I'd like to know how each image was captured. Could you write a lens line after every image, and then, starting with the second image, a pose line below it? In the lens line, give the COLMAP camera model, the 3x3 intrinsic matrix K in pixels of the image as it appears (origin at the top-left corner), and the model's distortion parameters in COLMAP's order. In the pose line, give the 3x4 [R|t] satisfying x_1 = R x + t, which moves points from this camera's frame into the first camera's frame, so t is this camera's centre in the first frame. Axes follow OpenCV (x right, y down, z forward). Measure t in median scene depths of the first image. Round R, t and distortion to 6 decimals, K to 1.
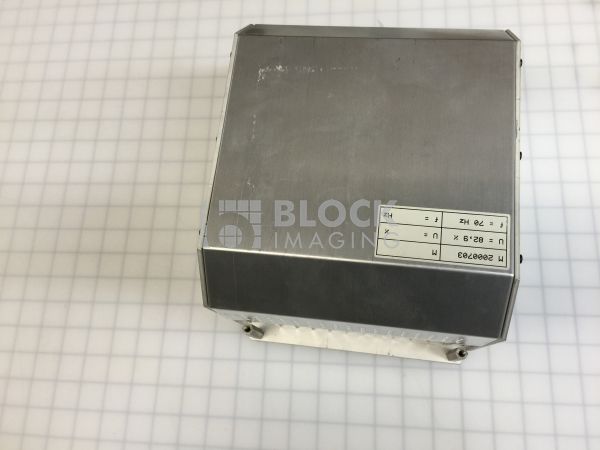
lens RADIAL K [[548.5, 0, 298.5], [0, 548.5, 227.5], [0, 0, 1]] dist [0.101440, -0.204675]
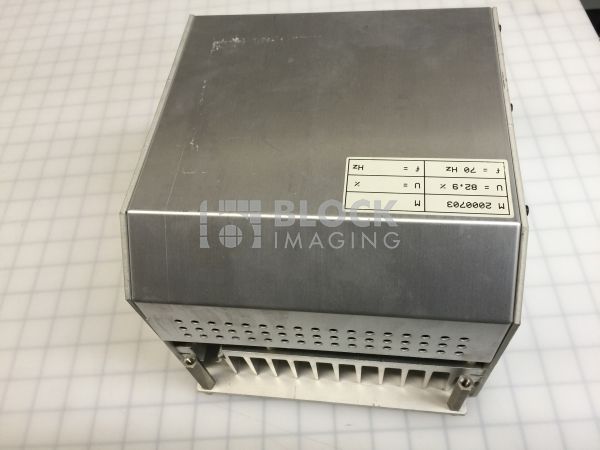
lens RADIAL K [[548.5, 0, 298.5], [0, 548.5, 227.5], [0, 0, 1]] dist [0.101440, -0.204675]
pose [[0.999842, 0.006734, 0.016477, 0.062389], [-0.001380, 0.952222, -0.305404, 0.318166], [-0.017746, 0.305333, 0.952080, 0.258092]]
